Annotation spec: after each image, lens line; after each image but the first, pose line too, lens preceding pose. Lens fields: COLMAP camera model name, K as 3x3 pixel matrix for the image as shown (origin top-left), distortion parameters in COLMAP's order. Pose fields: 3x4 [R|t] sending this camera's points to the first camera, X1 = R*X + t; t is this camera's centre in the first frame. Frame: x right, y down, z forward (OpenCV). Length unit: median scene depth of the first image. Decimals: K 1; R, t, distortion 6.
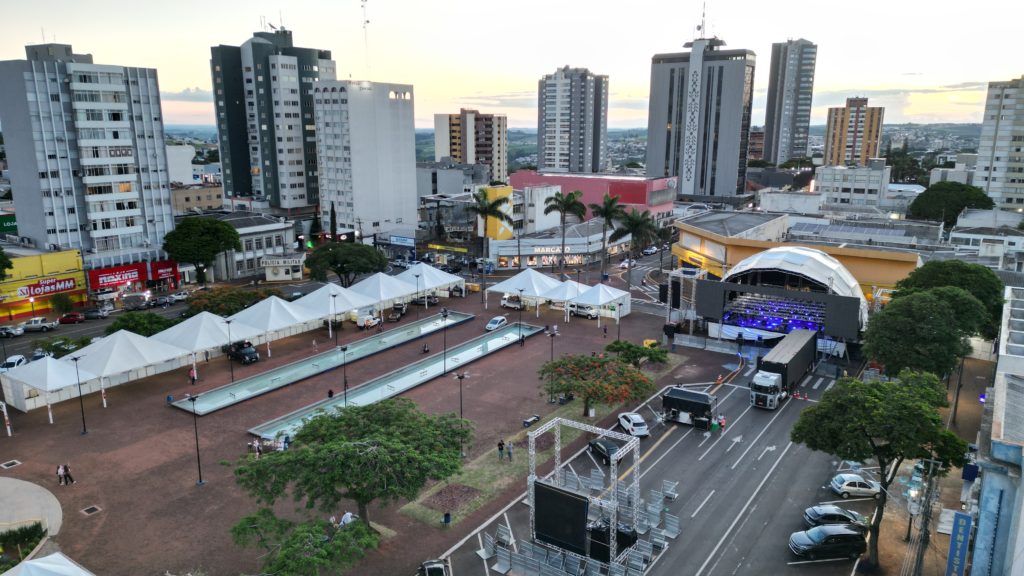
lens RADIAL K [[702.6, 0, 512.0], [0, 702.6, 288.0], [0, 0, 1]] dist [0.090992, -0.097078]
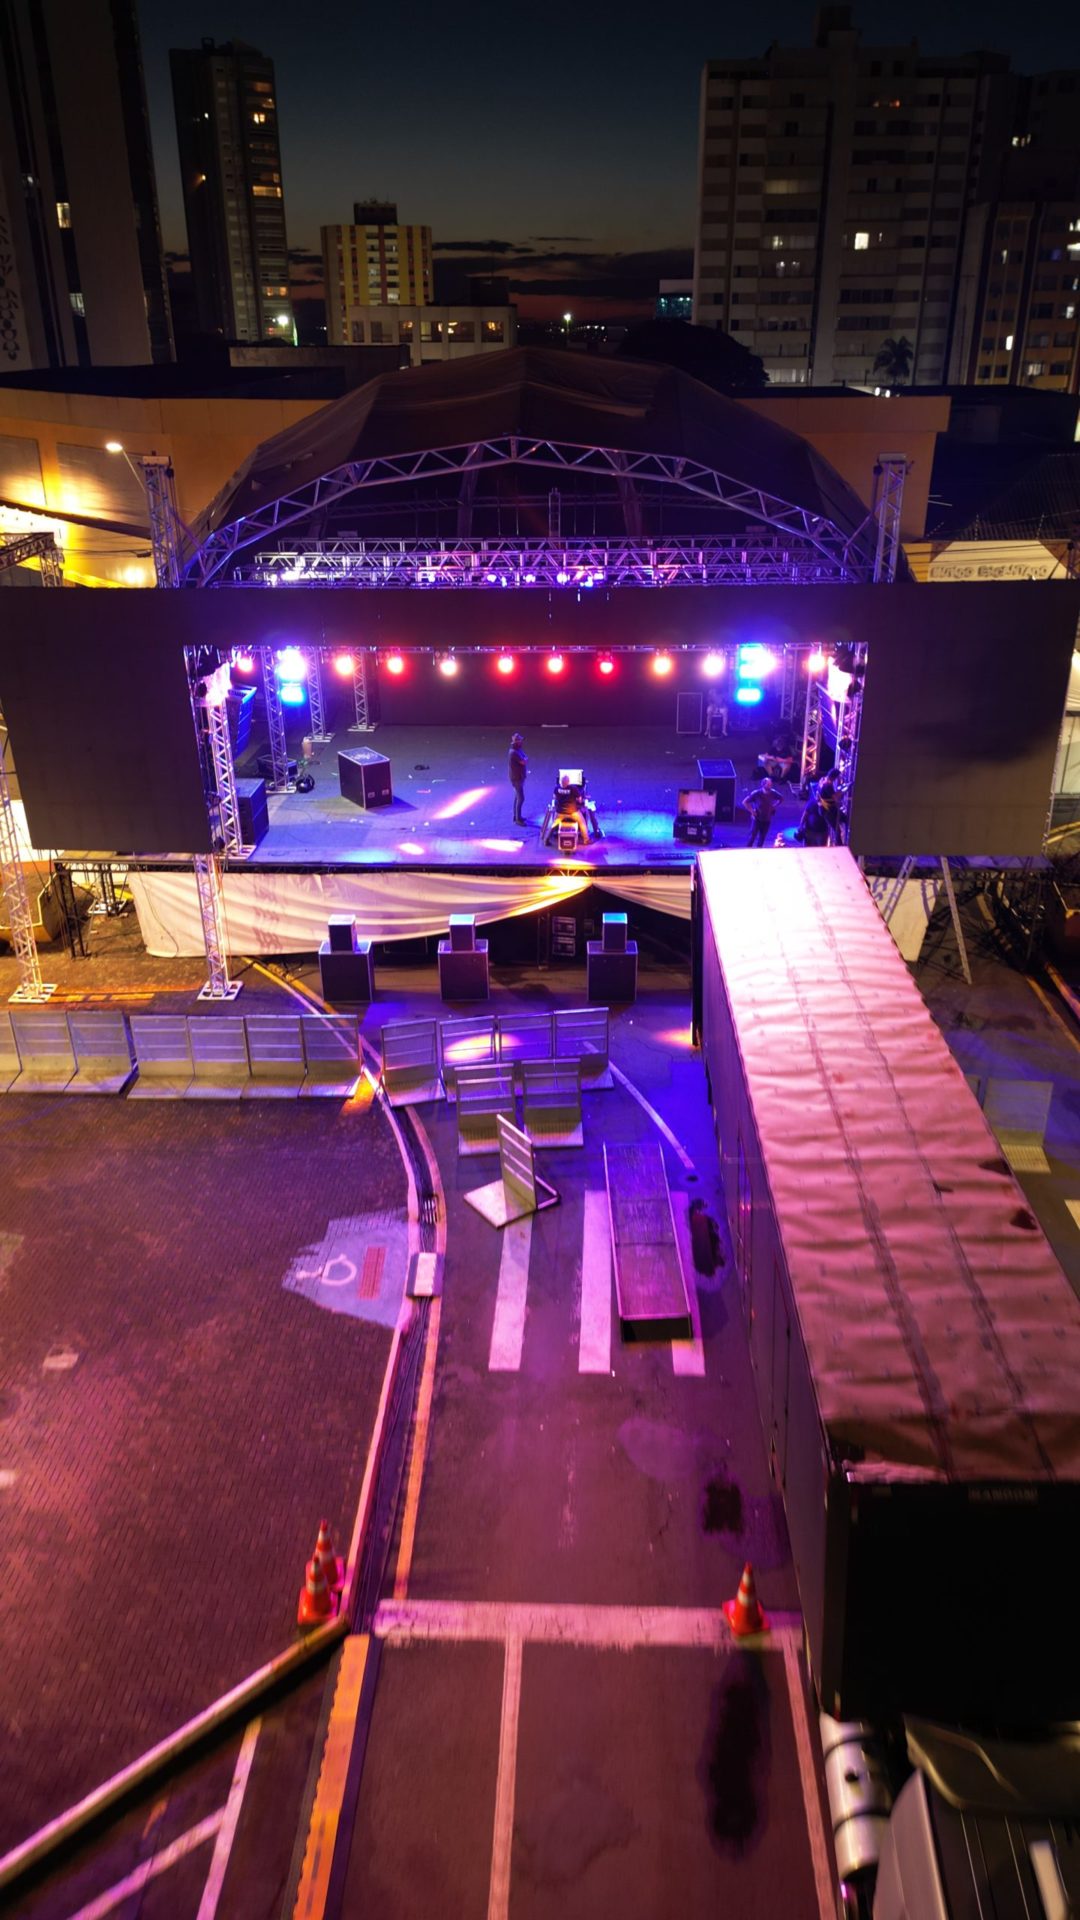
lens RADIAL K [[1317.4, 0, 540.0], [0, 1317.4, 960.0], [0, 0, 1]] dist [0.090992, -0.097078]
pose [[0.844065, -0.235662, 0.481683, 0.084955], [0.128911, 0.961089, 0.244316, 0.002471], [-0.520516, -0.144124, 0.841600, 0.286177]]
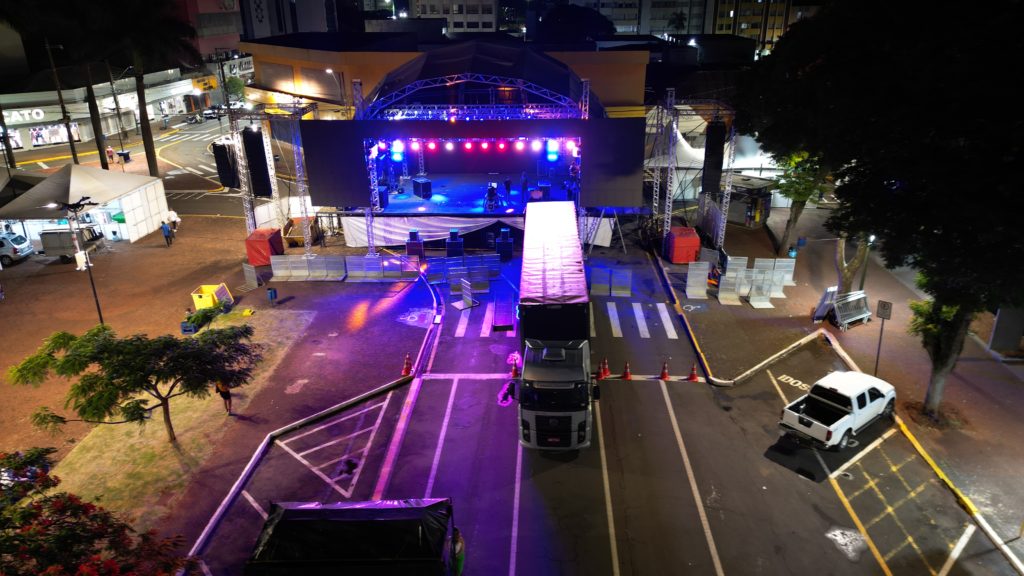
lens RADIAL K [[702.6, 0, 512.0], [0, 702.6, 288.0], [0, 0, 1]] dist [0.090992, -0.097078]
pose [[0.848891, -0.208682, 0.485630, 0.056485], [0.130098, 0.972990, 0.190694, 0.007942], [-0.512308, -0.098699, 0.853112, 0.222184]]
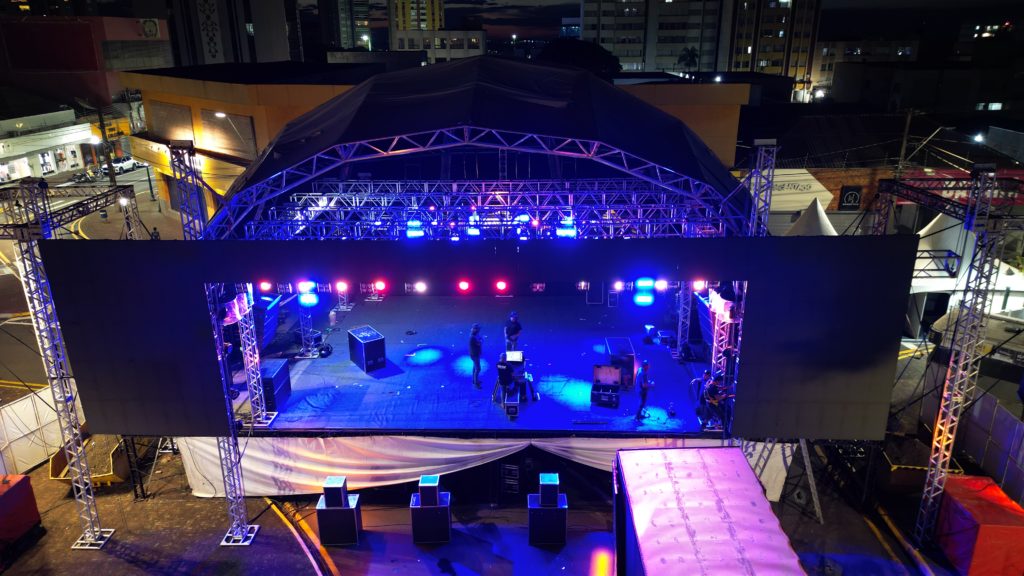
lens RADIAL K [[705.9, 0, 512.0], [0, 705.9, 288.0], [0, 0, 1]] dist [0.056730, -0.039006]
pose [[0.835729, -0.186468, 0.516513, 0.106203], [0.131074, 0.981132, 0.142123, -0.004839], [-0.533269, -0.051075, 0.844402, 0.316234]]
